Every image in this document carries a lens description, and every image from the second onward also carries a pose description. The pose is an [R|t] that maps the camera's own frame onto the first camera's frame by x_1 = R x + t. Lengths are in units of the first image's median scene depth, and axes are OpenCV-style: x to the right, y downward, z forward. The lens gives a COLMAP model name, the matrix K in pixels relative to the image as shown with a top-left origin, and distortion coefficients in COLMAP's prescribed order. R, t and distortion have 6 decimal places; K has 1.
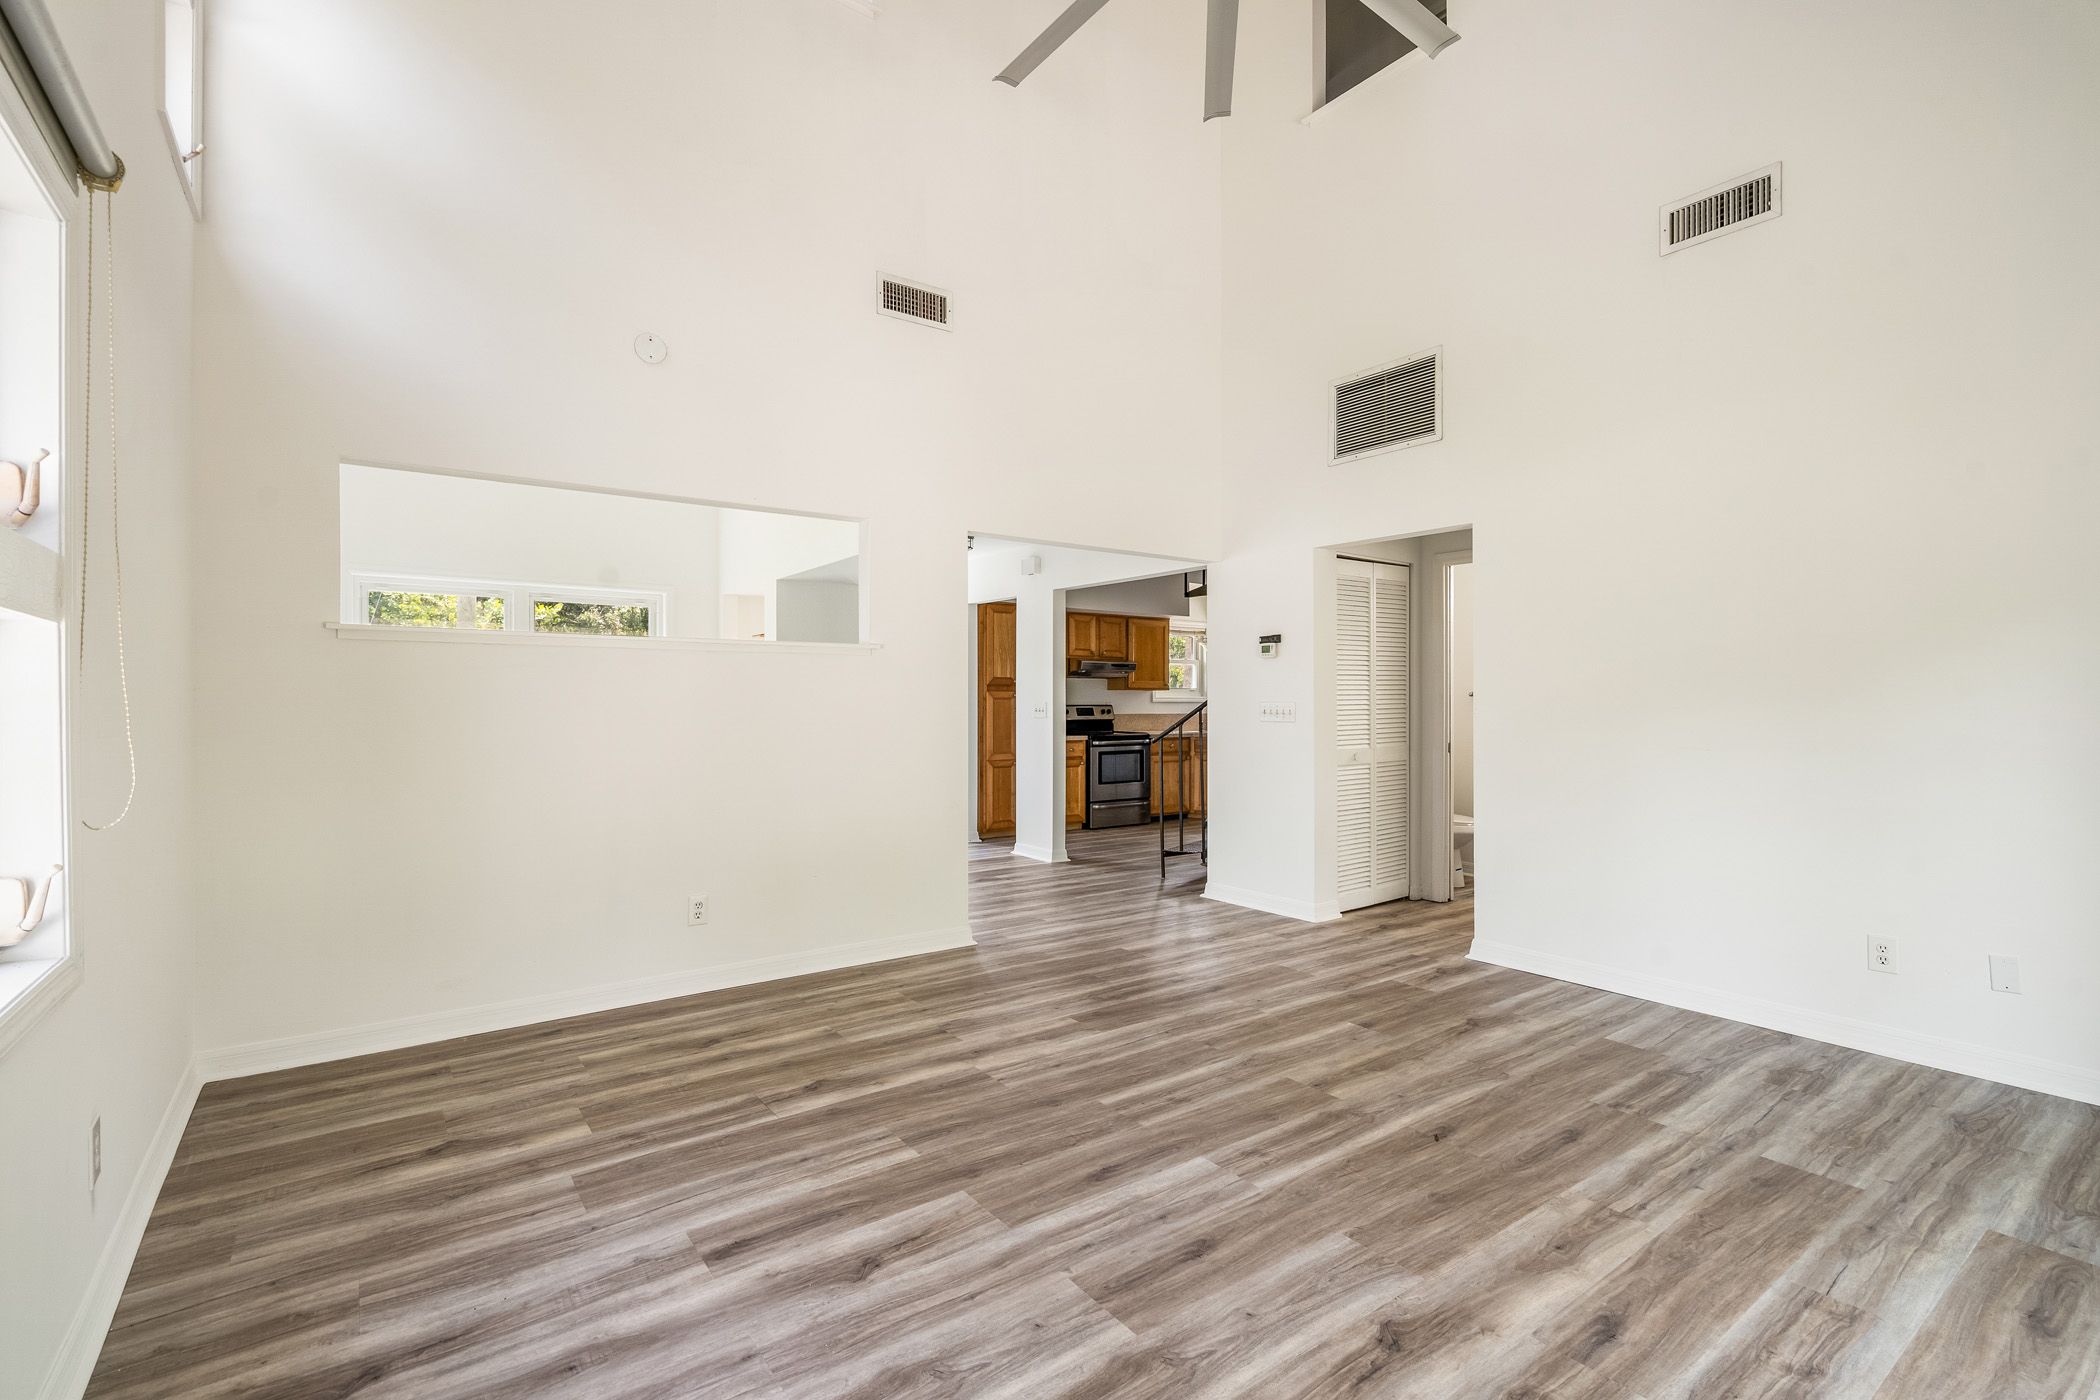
lens RADIAL K [[993.3, 0, 1030.0], [0, 993.3, 713.1], [0, 0, 1]] dist [-0.004423, 0.004291]
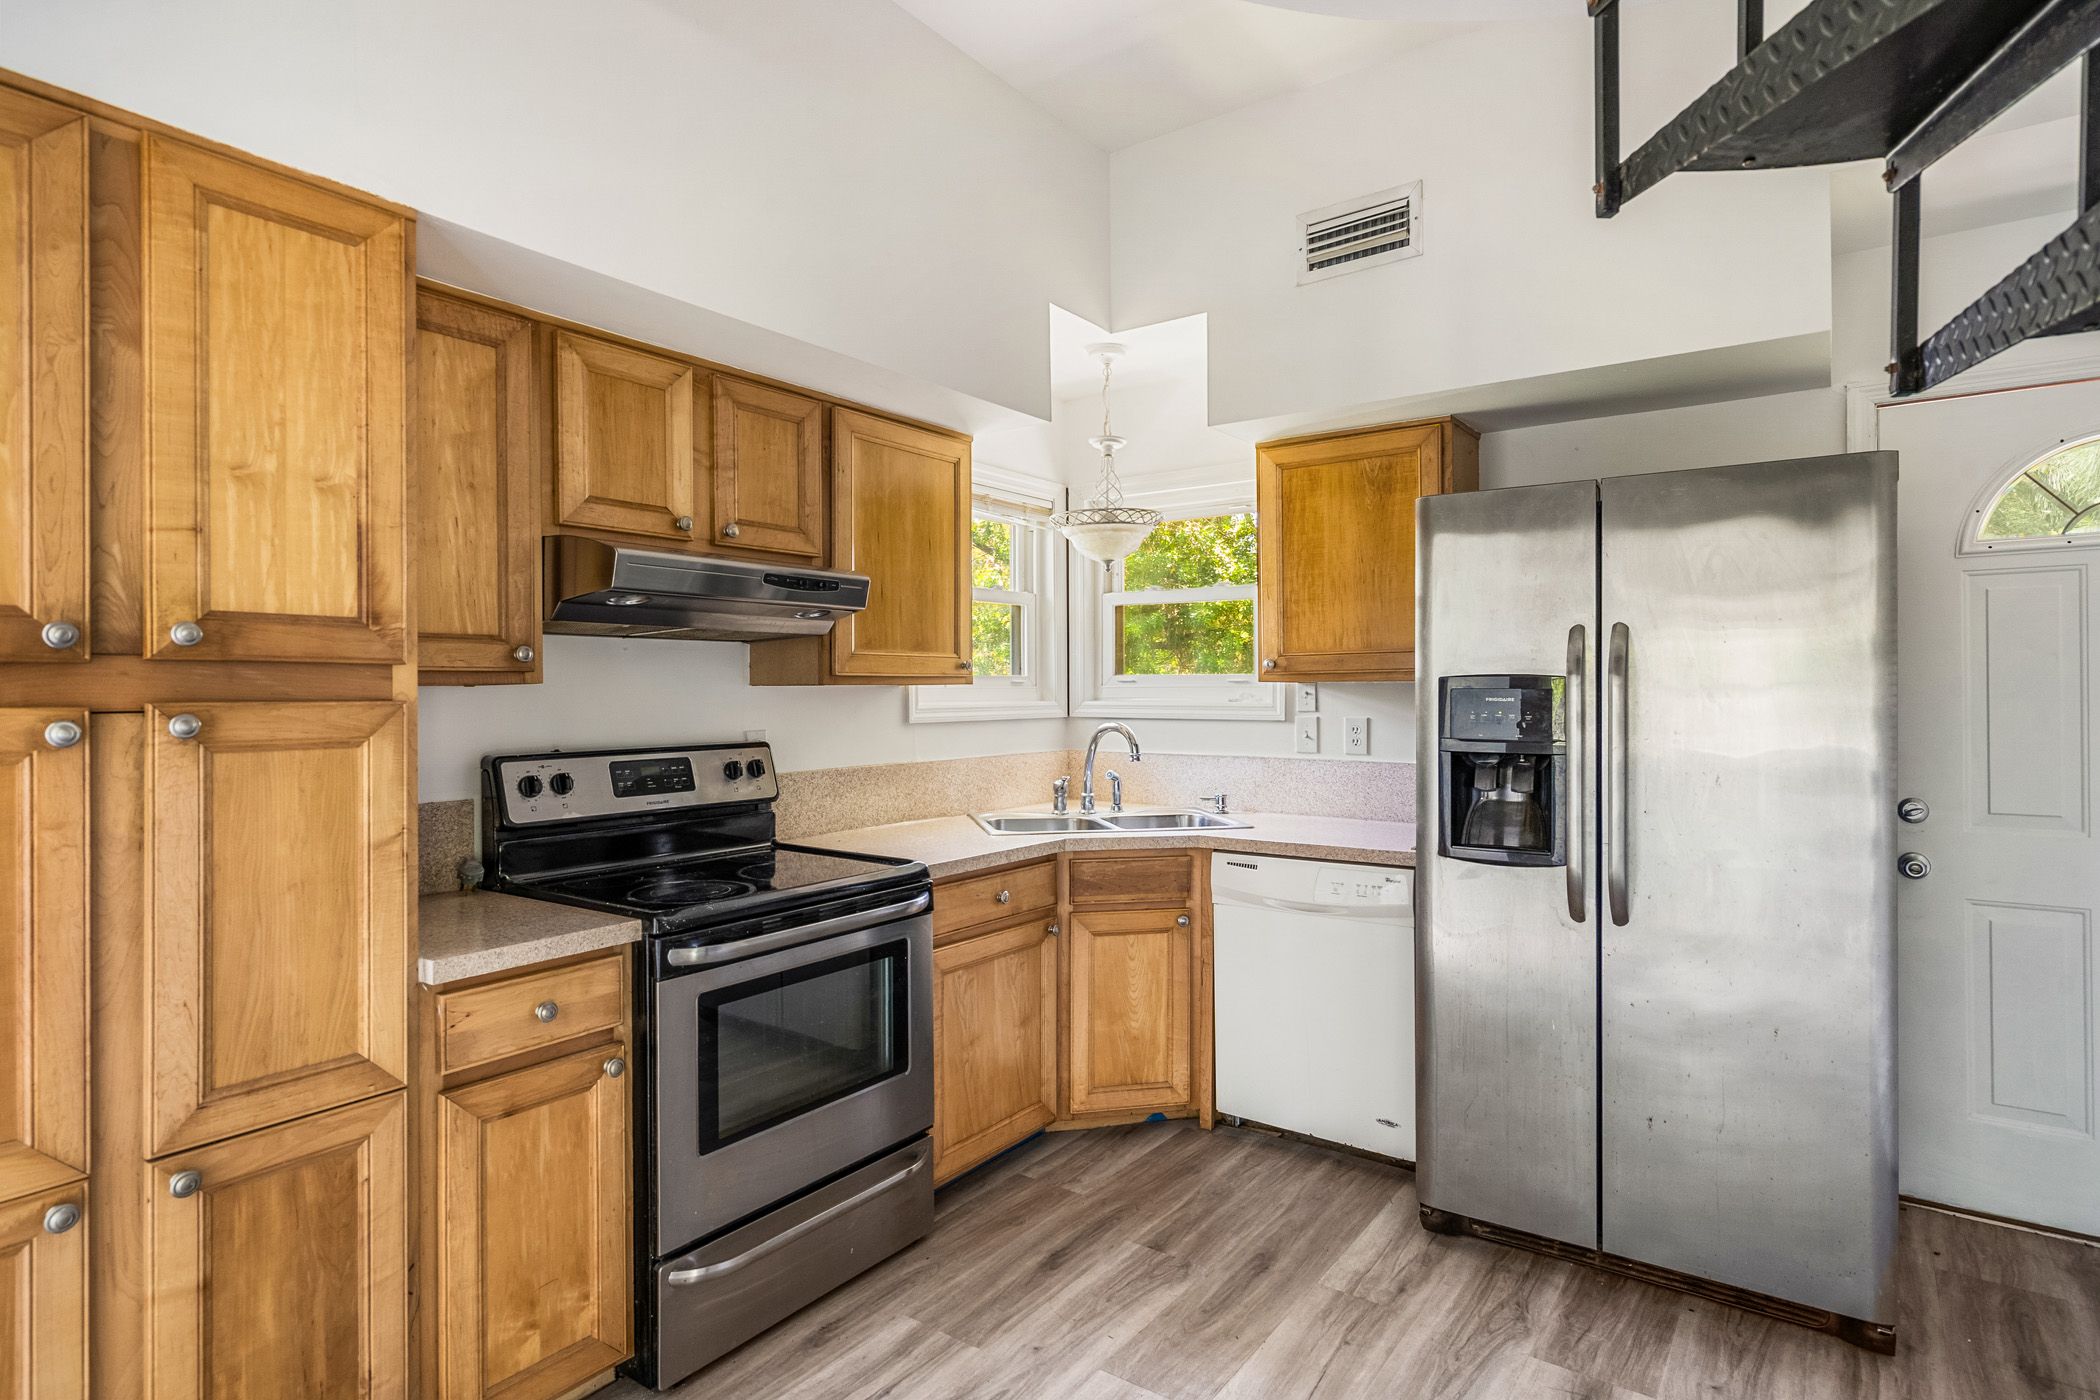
lens RADIAL K [[1133.2, 0, 1082.9], [0, 1133.2, 686.5], [0, 0, 1]] dist [0.001290, 0.002050]
pose [[0.938664, -0.000836, 0.344831, 0.061675], [0.004660, 0.999937, -0.010260, -0.020863], [-0.344800, 0.011237, 0.938609, 0.740527]]
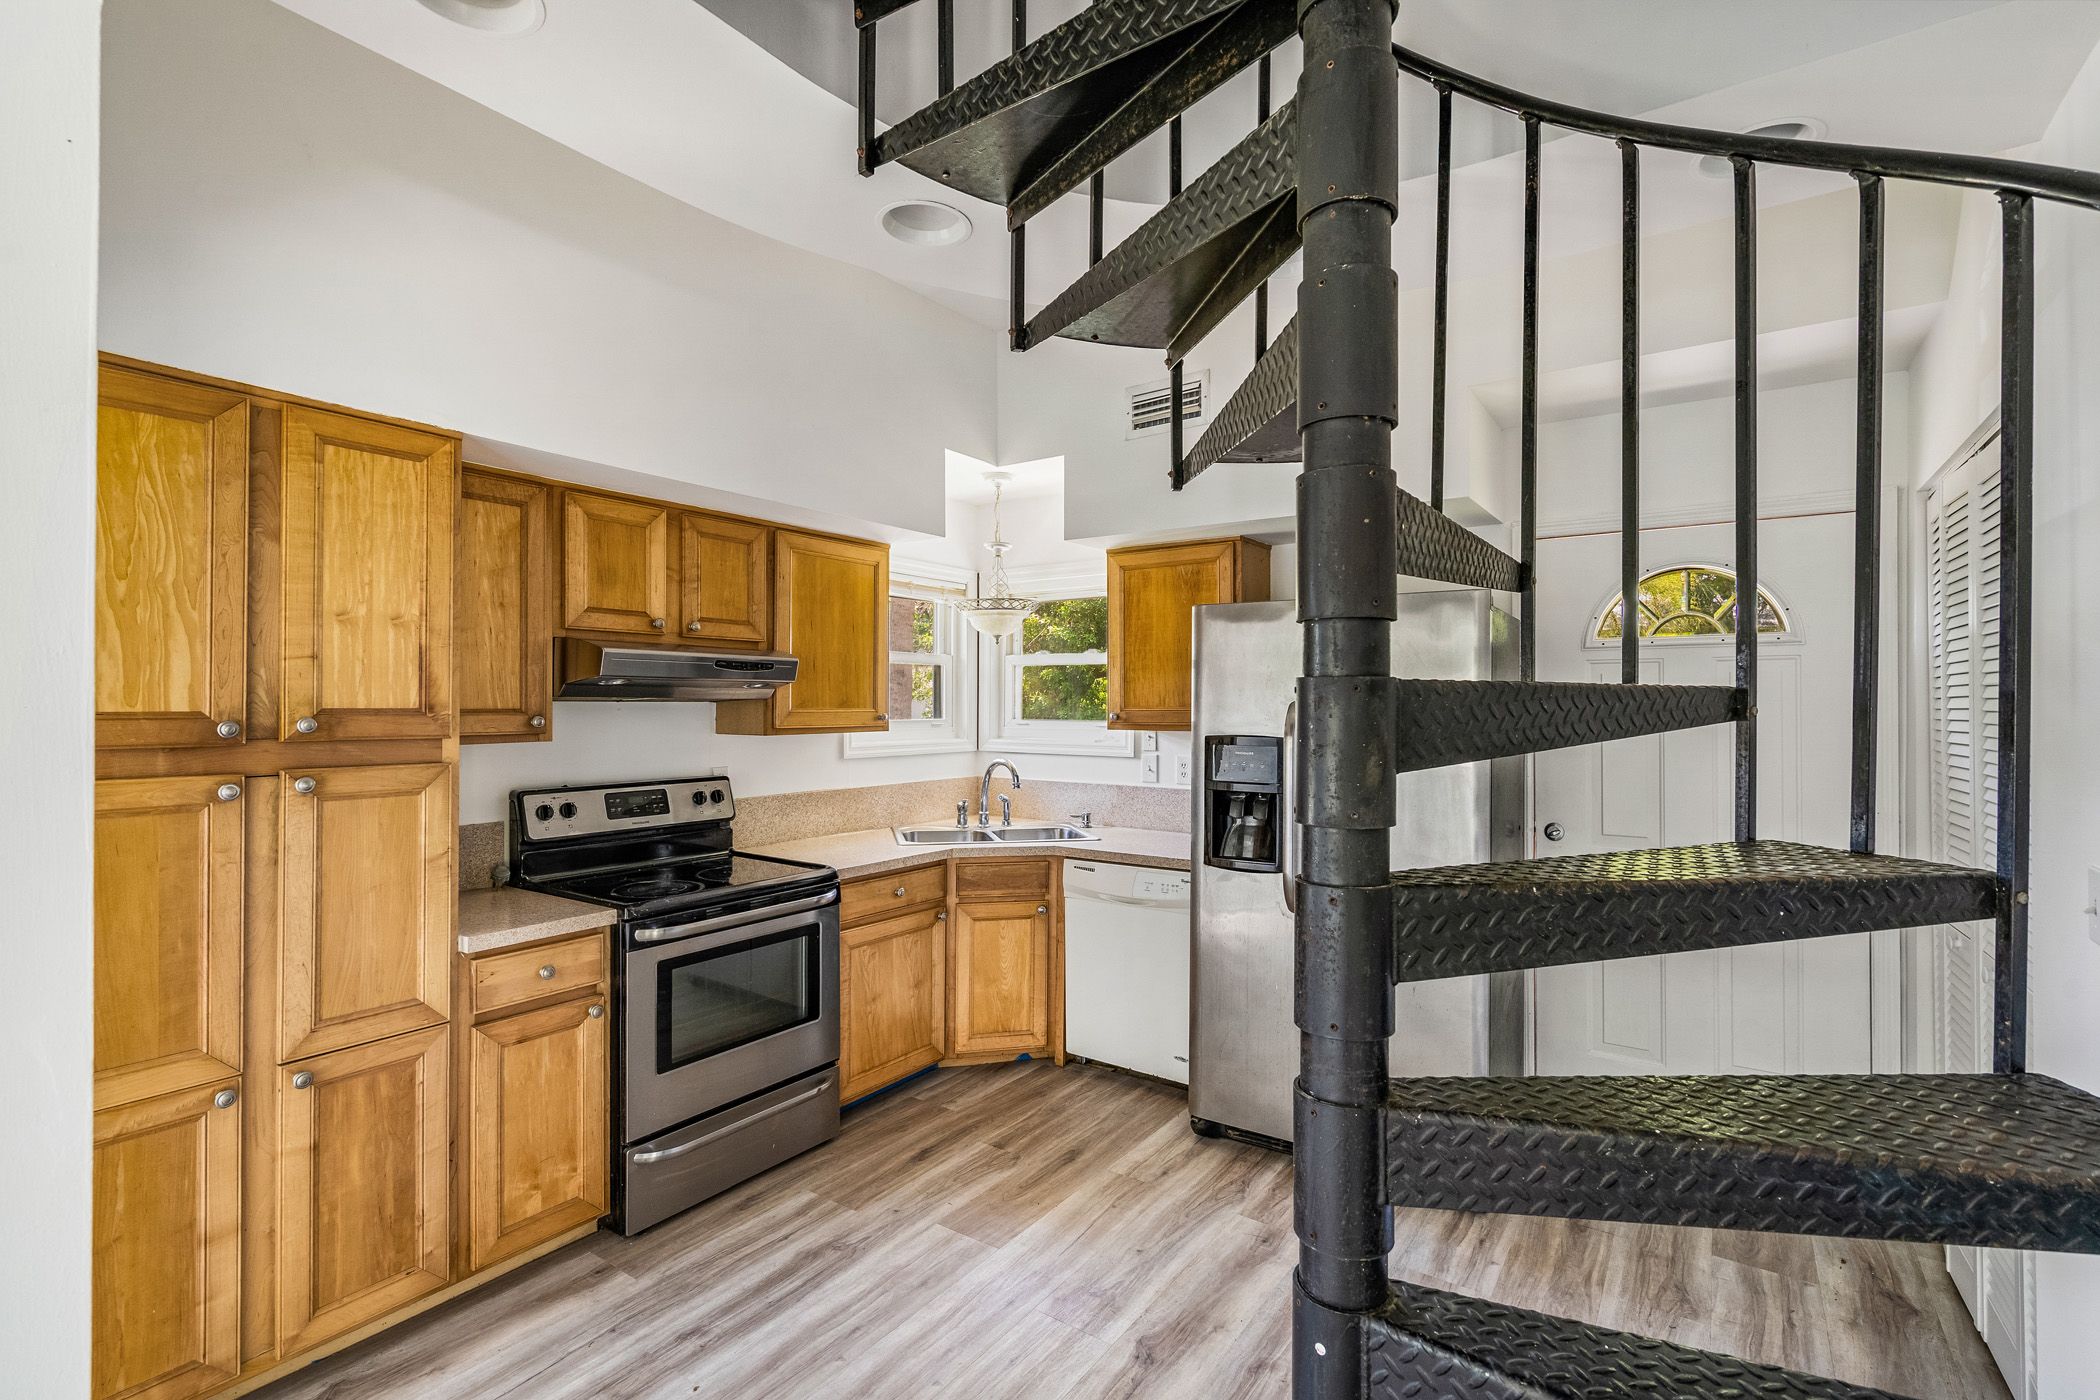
lens RADIAL K [[993.3, 0, 1084.8], [0, 993.3, 695.8], [0, 0, 1]] dist [-0.004423, 0.004291]
pose [[0.932121, 0.007876, 0.362061, 0.078192], [-0.002999, 0.999897, -0.014030, -0.034509], [-0.362134, 0.011992, 0.932049, 0.670074]]
